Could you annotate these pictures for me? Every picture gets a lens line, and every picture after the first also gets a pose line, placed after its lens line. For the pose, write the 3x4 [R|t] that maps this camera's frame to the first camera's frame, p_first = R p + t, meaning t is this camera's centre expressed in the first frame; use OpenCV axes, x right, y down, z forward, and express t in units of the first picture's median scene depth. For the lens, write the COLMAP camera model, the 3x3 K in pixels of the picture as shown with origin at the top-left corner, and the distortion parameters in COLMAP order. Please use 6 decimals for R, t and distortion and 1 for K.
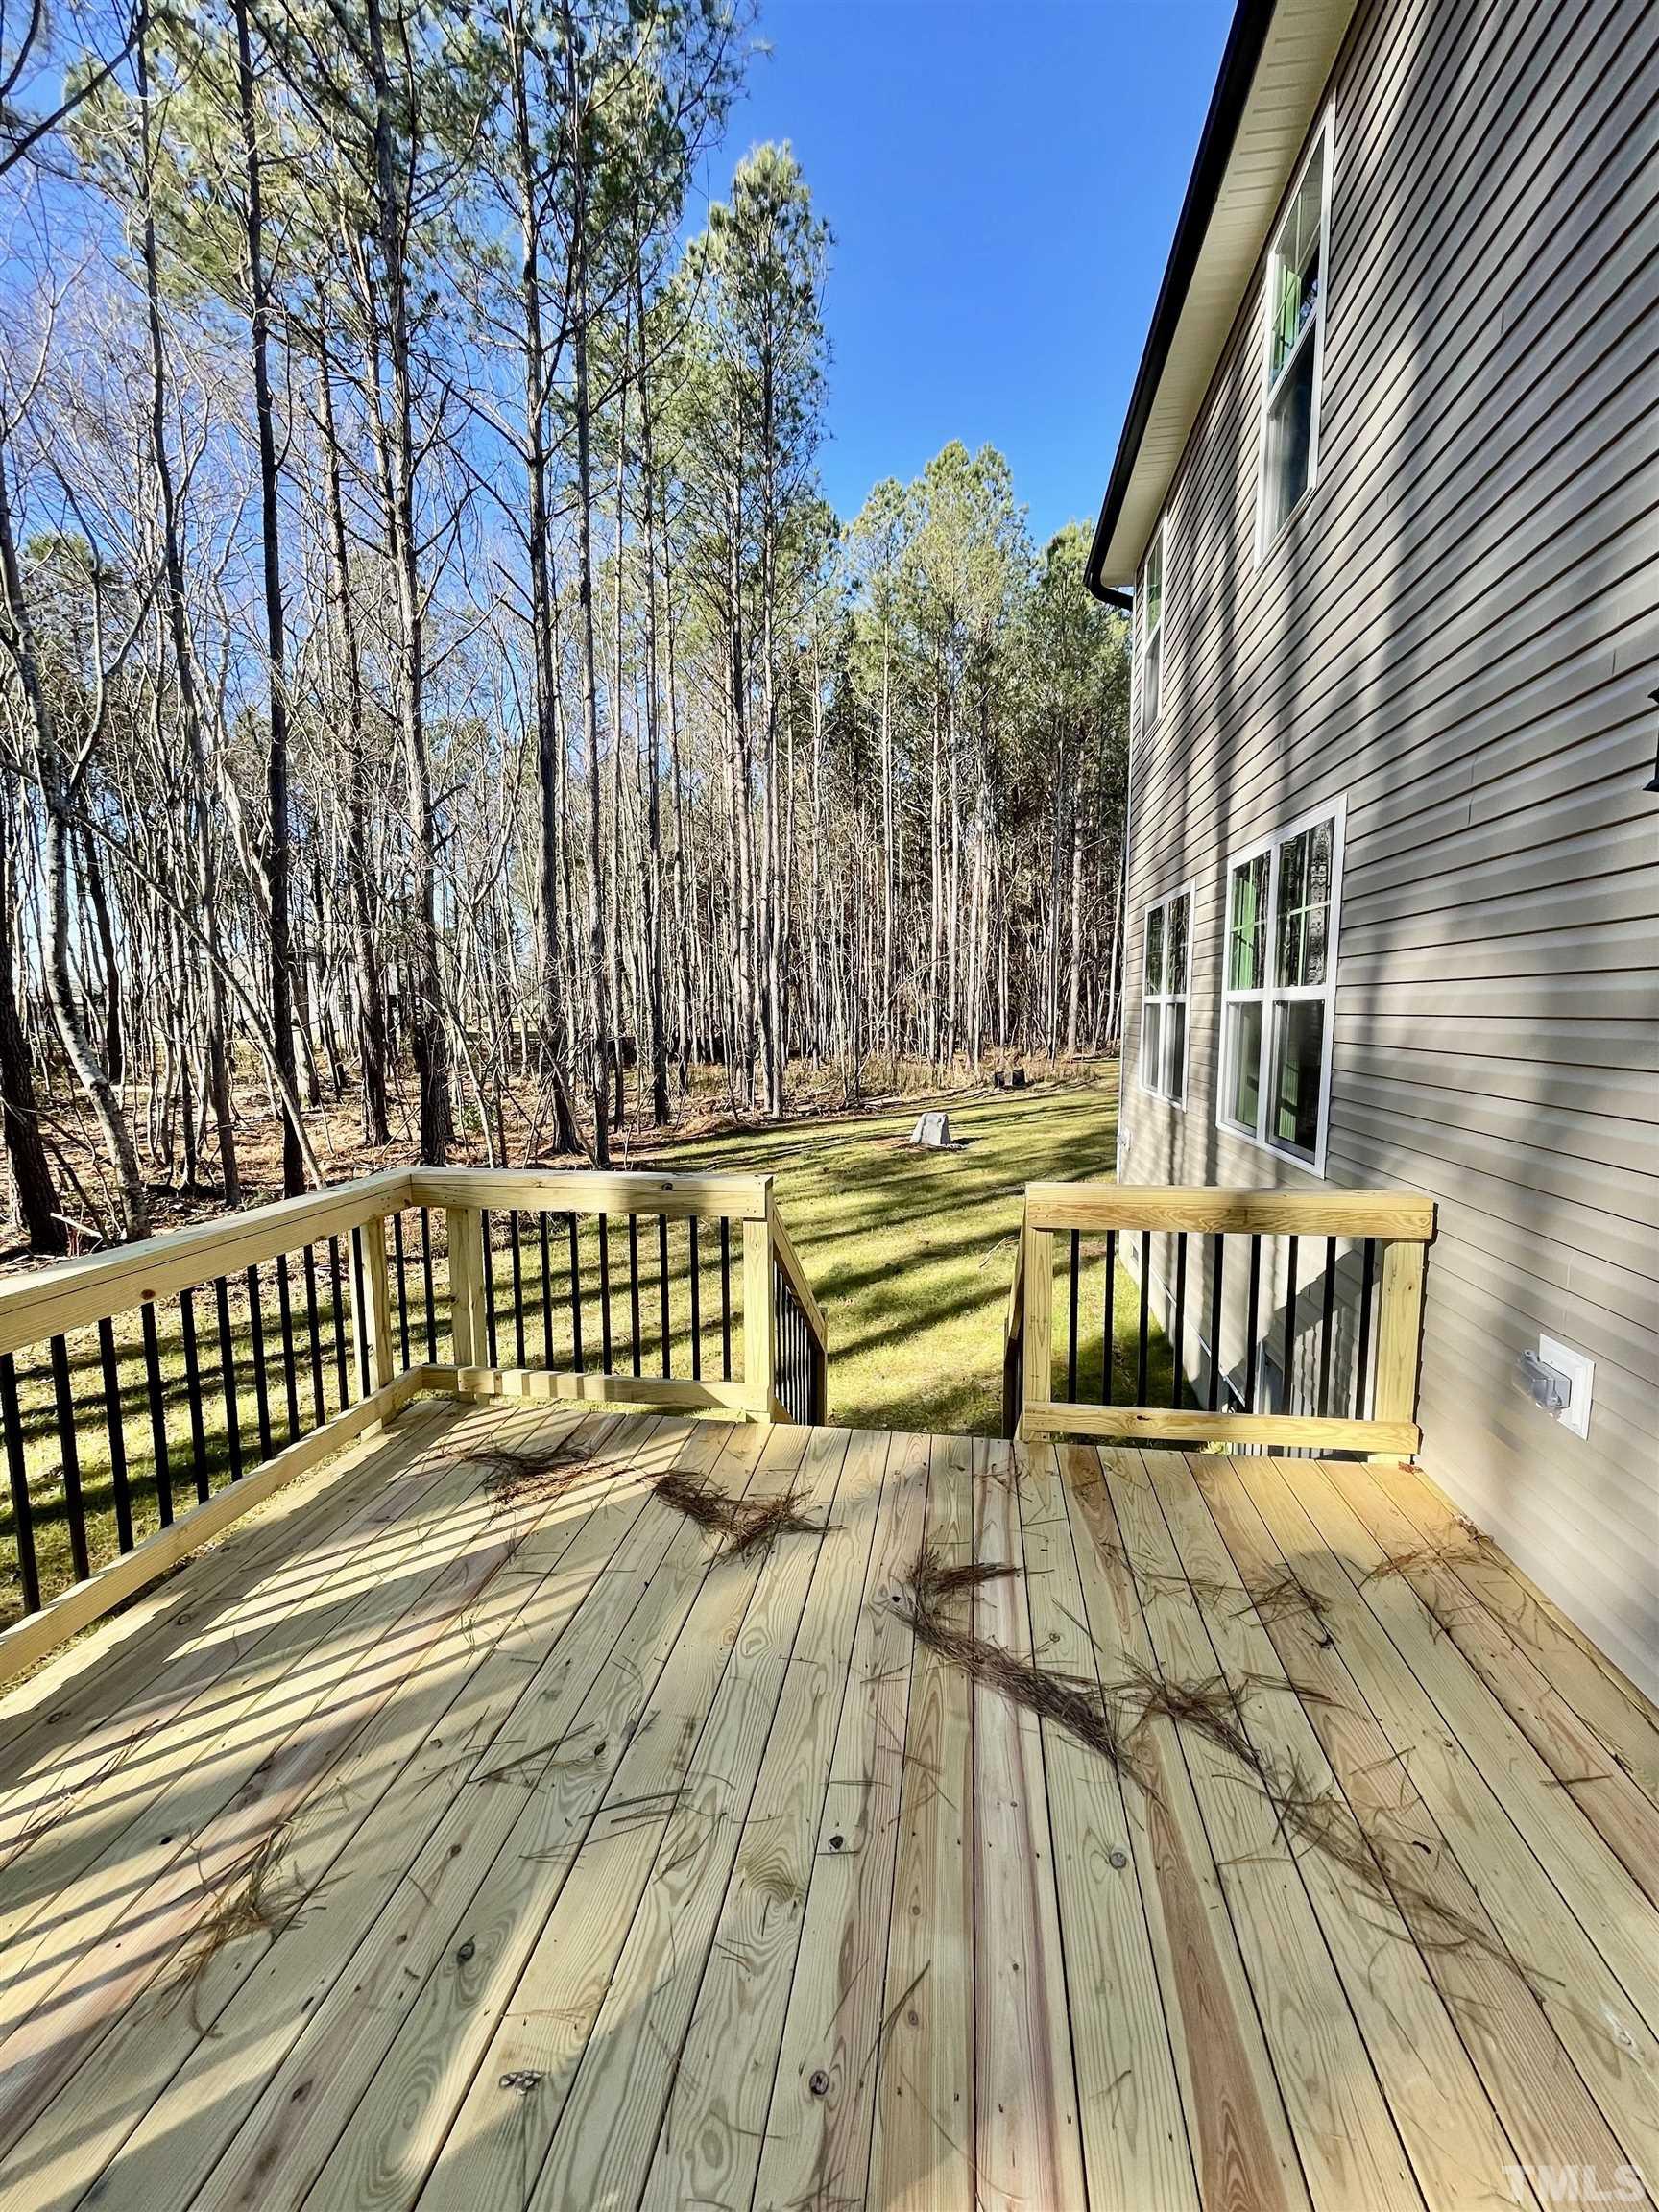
lens RADIAL K [[886.2, 0, 832.2], [0, 886.2, 1102.5], [0, 0, 1]] dist [-0.005281, 0.000671]
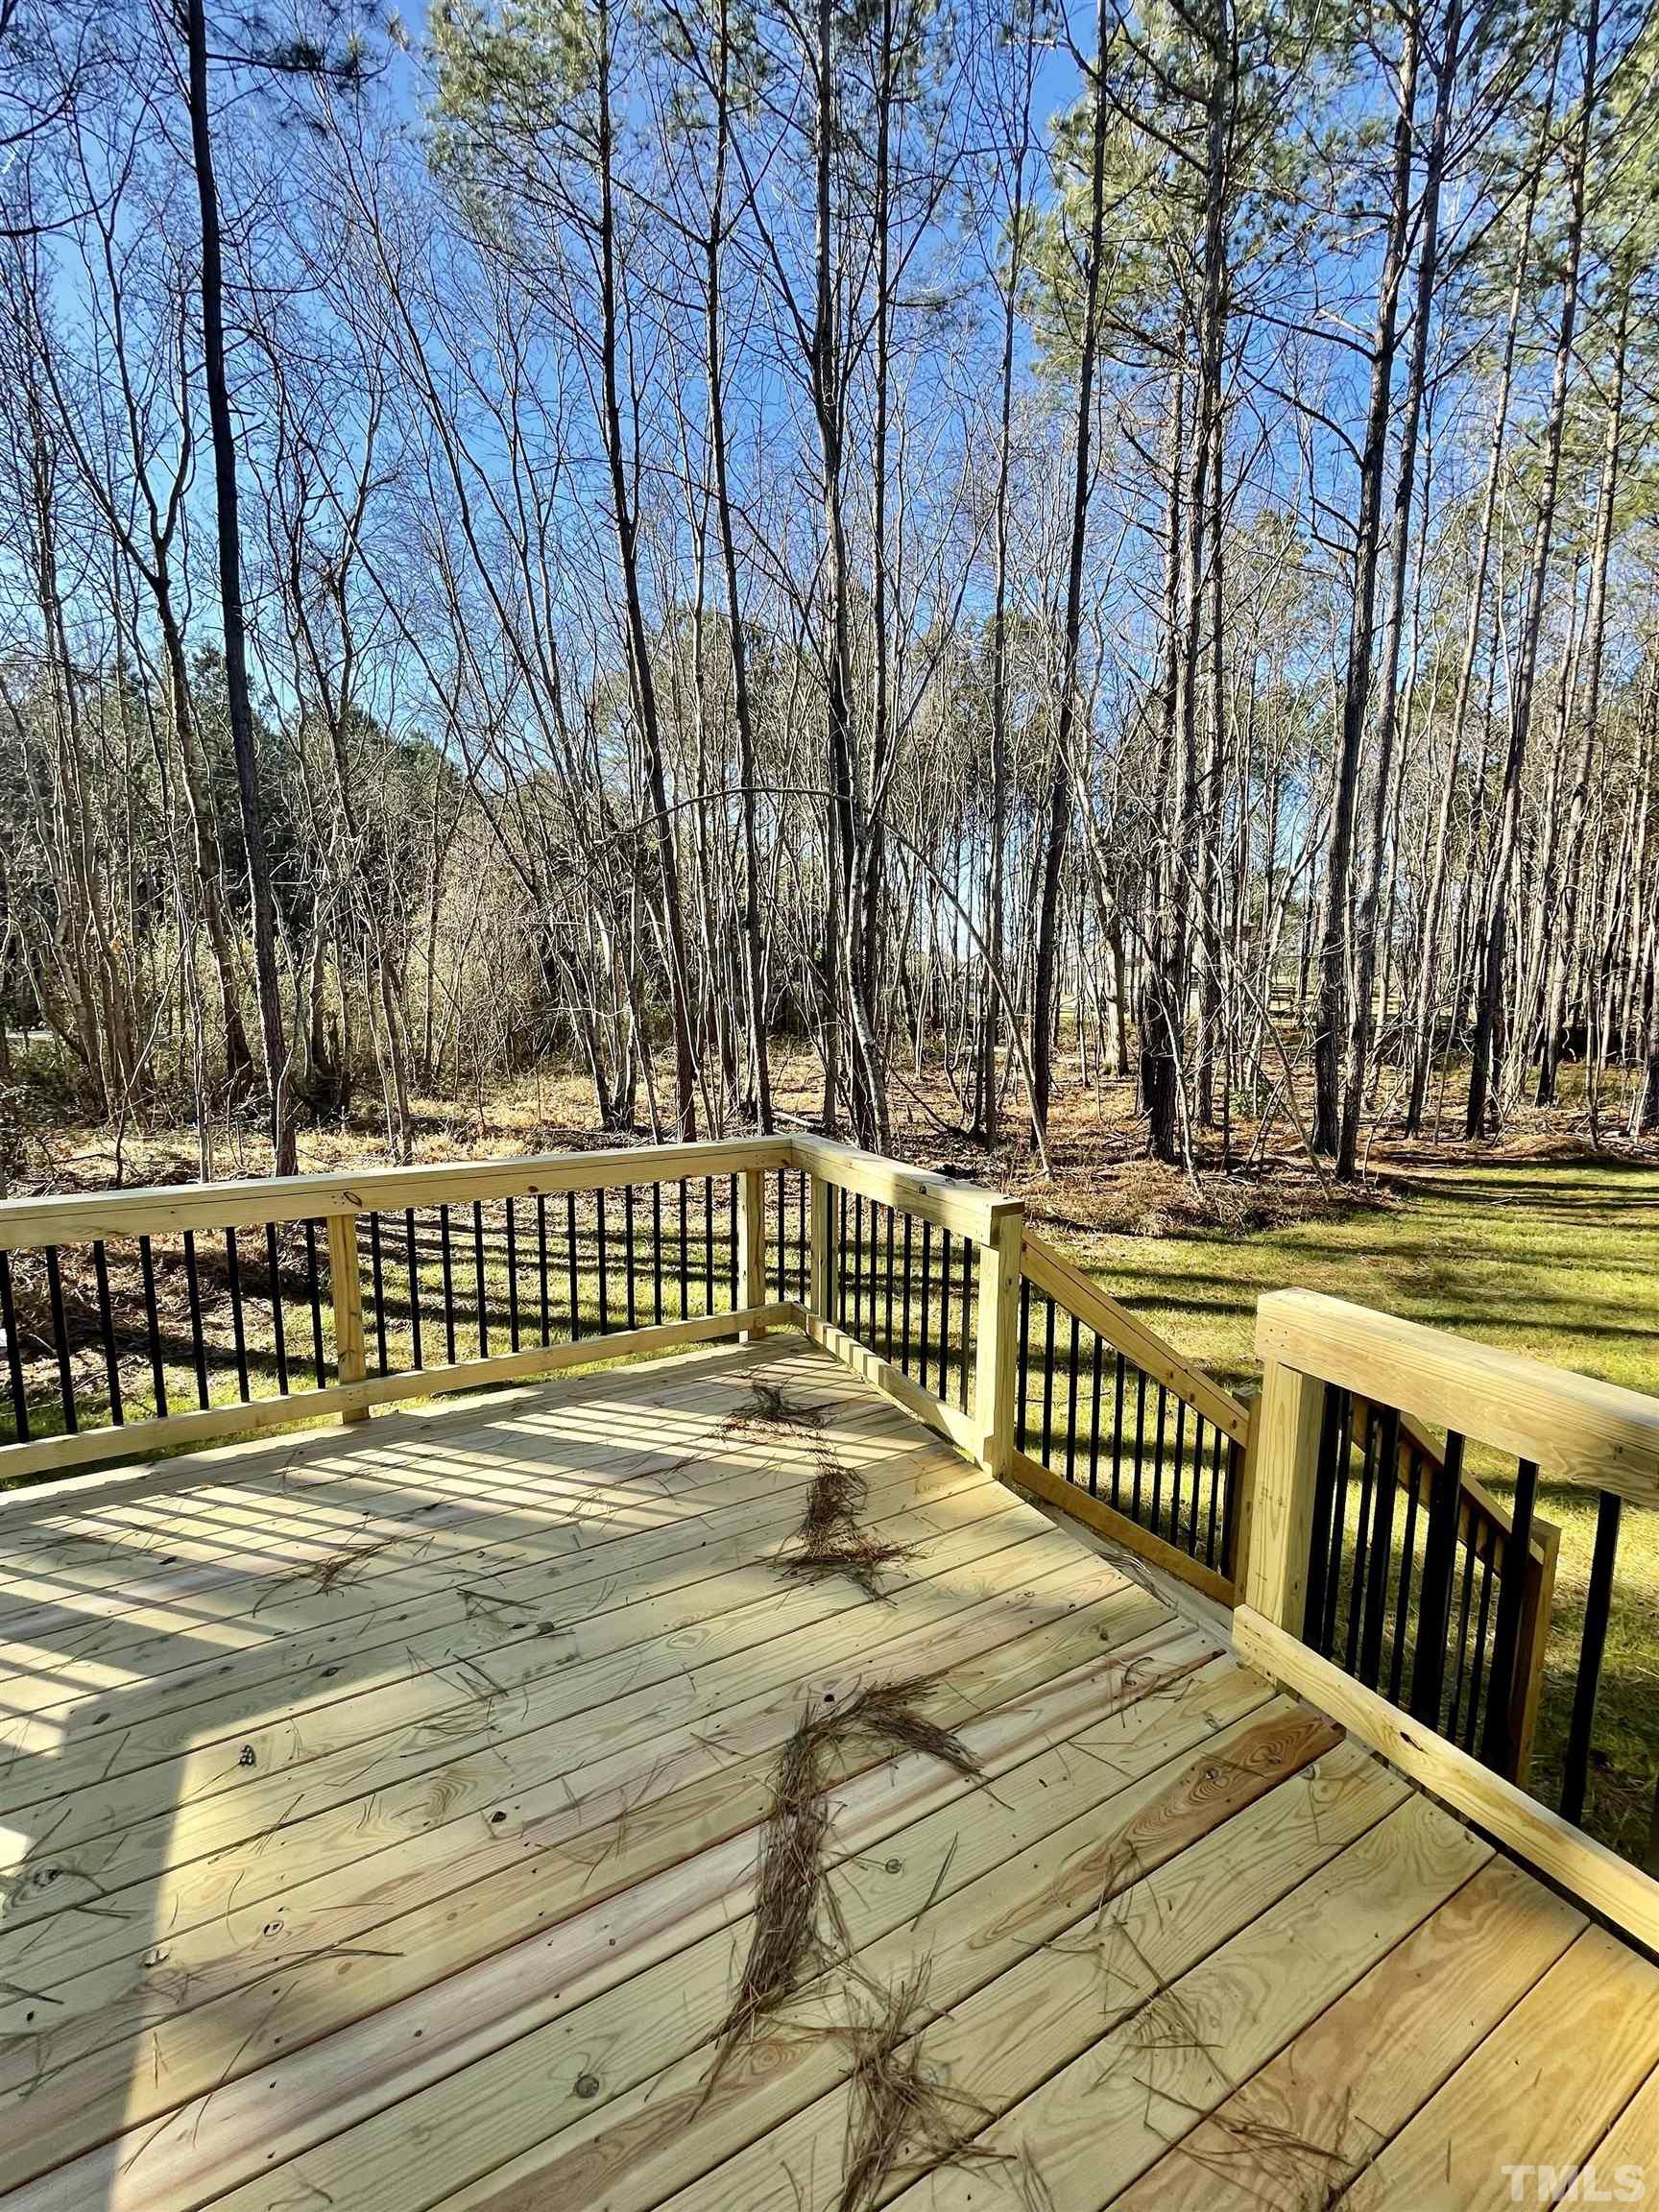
lens RADIAL K [[886.2, 0, 827.3], [0, 886.2, 1110.3], [0, 0, 1]] dist [-0.005281, 0.000671]
pose [[0.615494, 0.117873, -0.779277, 0.508804], [-0.091854, 0.992743, 0.077613, -0.058826], [0.782771, 0.023809, 0.621855, 0.335236]]
